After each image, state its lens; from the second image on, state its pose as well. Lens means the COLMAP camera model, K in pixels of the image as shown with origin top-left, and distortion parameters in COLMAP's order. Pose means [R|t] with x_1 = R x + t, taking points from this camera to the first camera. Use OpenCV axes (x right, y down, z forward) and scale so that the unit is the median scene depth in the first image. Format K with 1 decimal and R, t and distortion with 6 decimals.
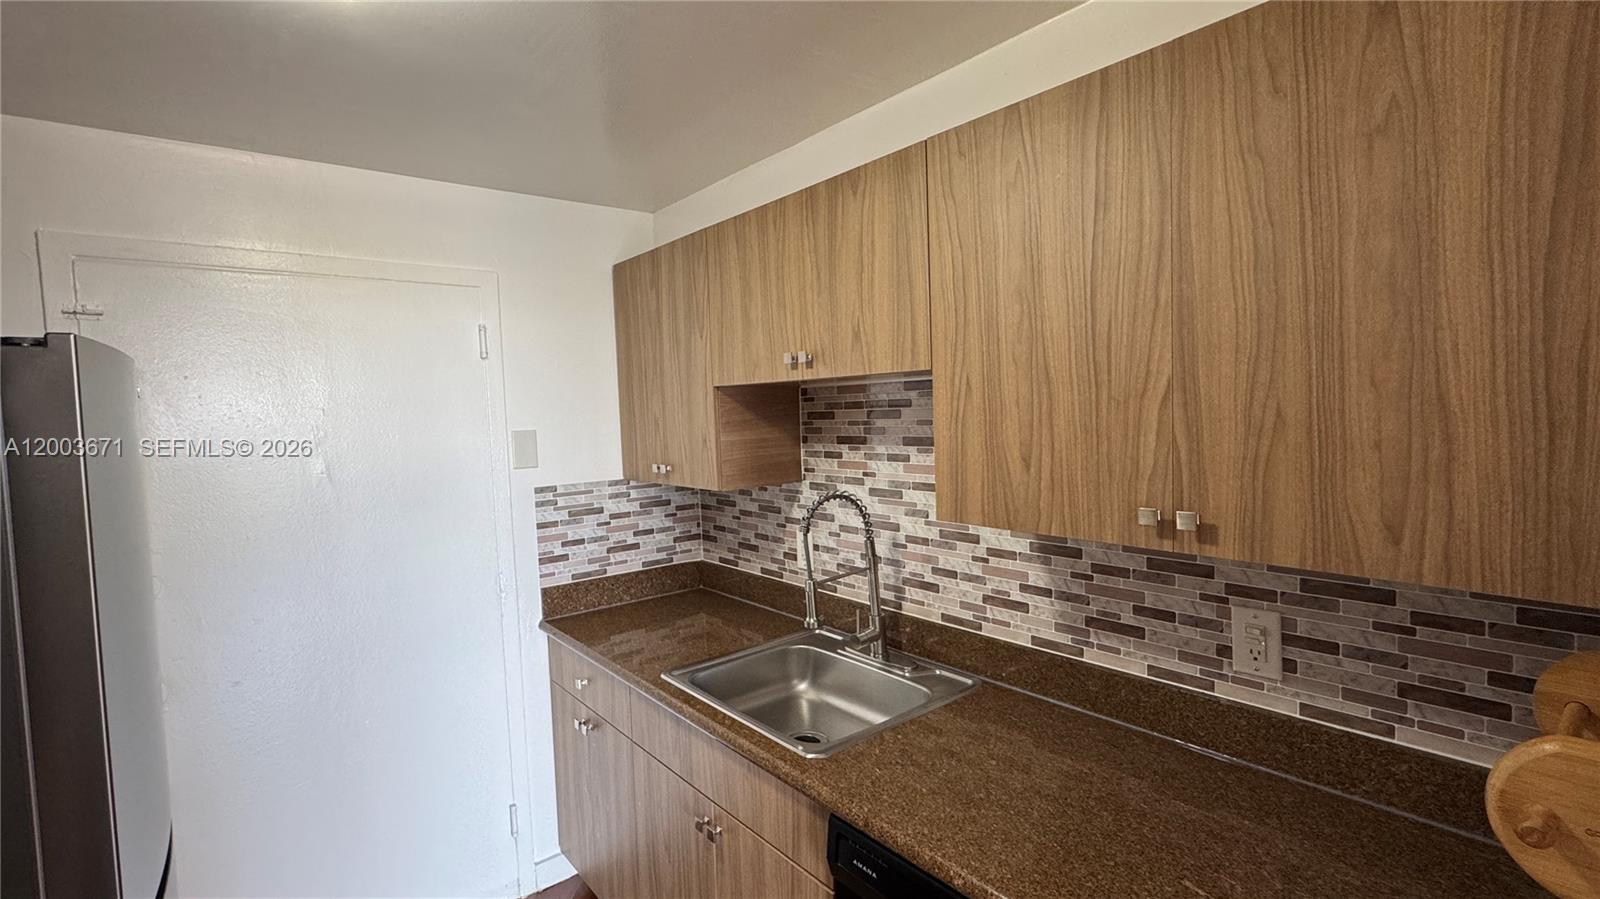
lens RADIAL K [[718.5, 0, 792.7], [0, 718.5, 449.7], [0, 0, 1]] dist [0.000295, 0.000184]
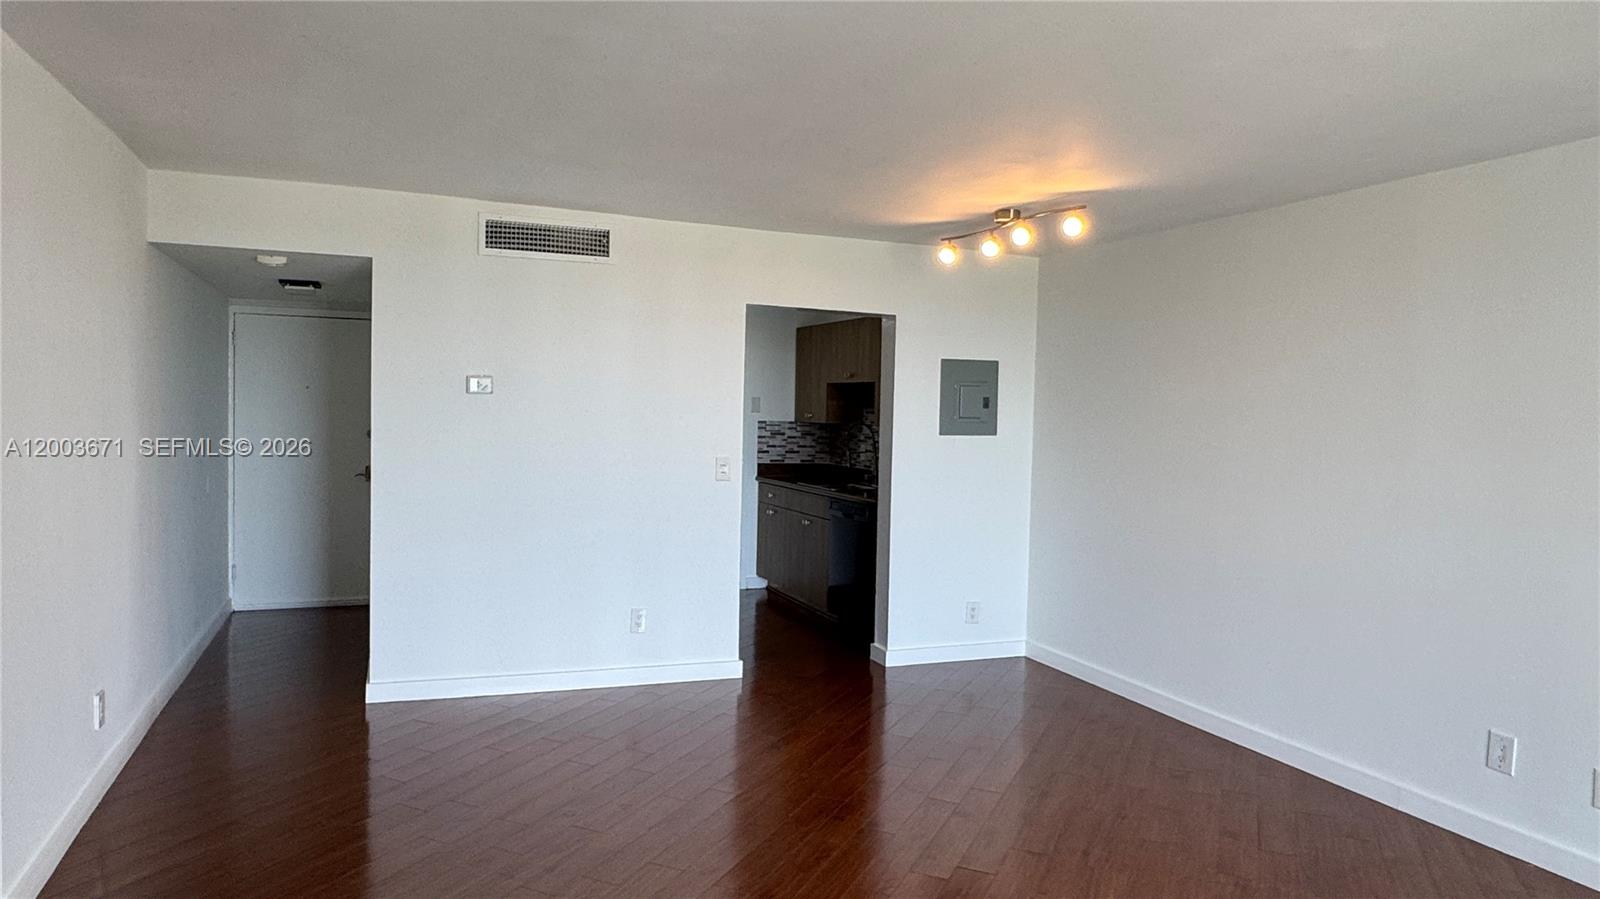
lens RADIAL K [[1025.8, 0, 795.1], [0, 1025.8, 449.5], [0, 0, 1]] dist [0.005081, -0.003643]
pose [[0.957947, 0.067134, -0.278982, 0.868627], [-0.071512, 0.997424, -0.005535, 0.189208], [0.277892, 0.025253, 0.960280, -2.711039]]
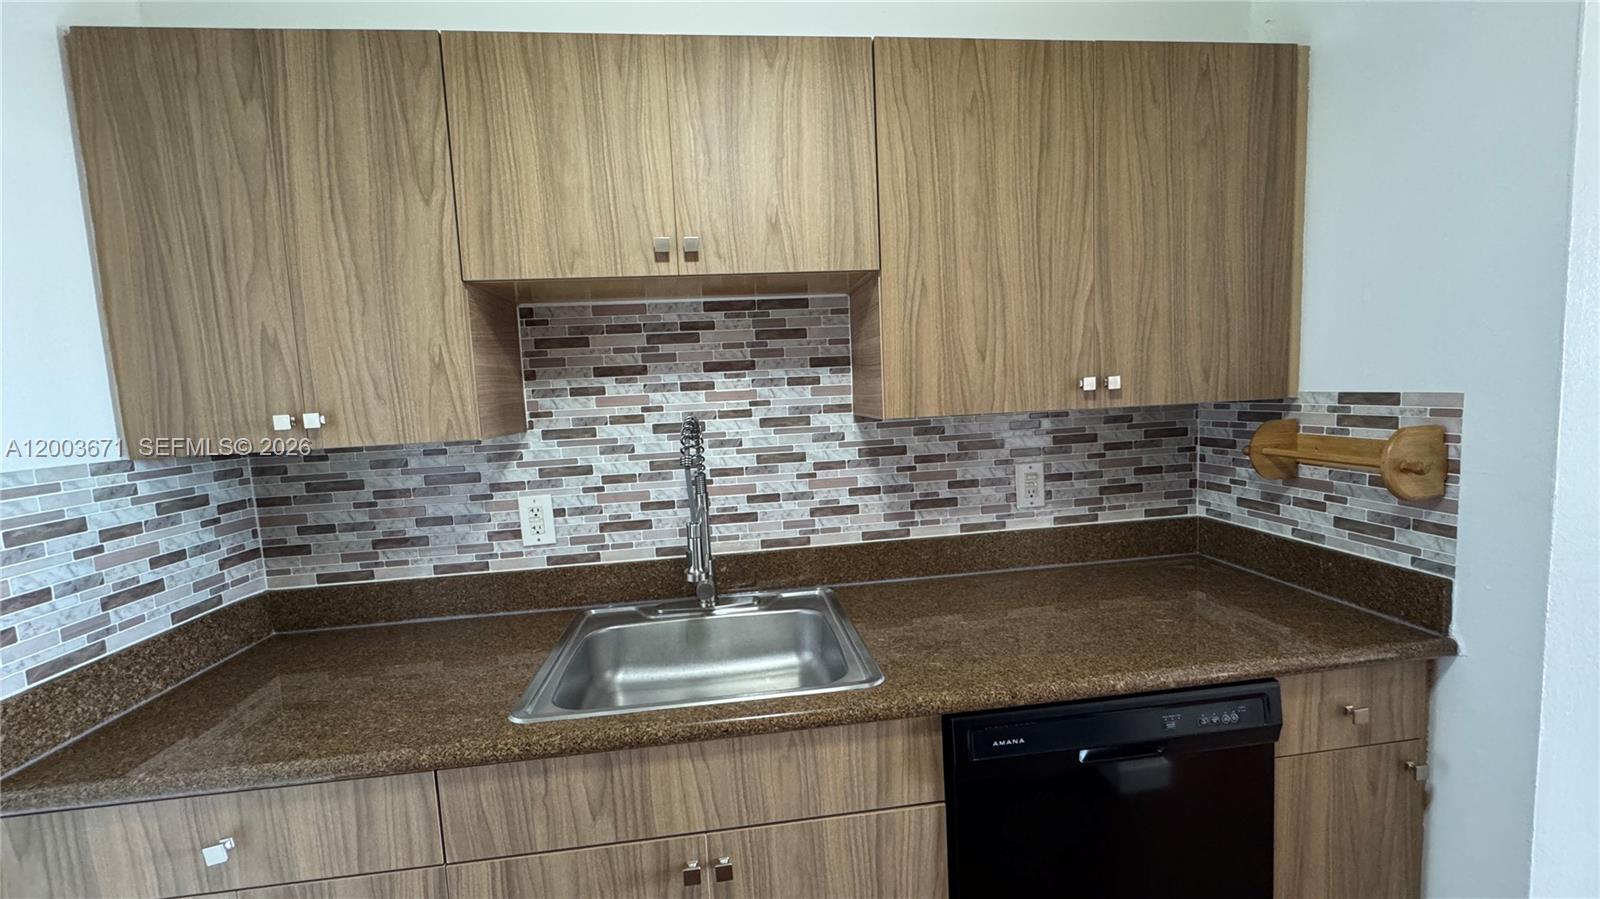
lens RADIAL K [[645.9, 0, 798.7], [0, 645.9, 447.0], [0, 0, 1]] dist [-0.001748, 0.000010]
pose [[0.531949, -0.066477, 0.844163, -0.471617], [0.080859, 0.996346, 0.027508, 0.074680], [-0.842907, 0.053626, 0.535380, 0.445733]]
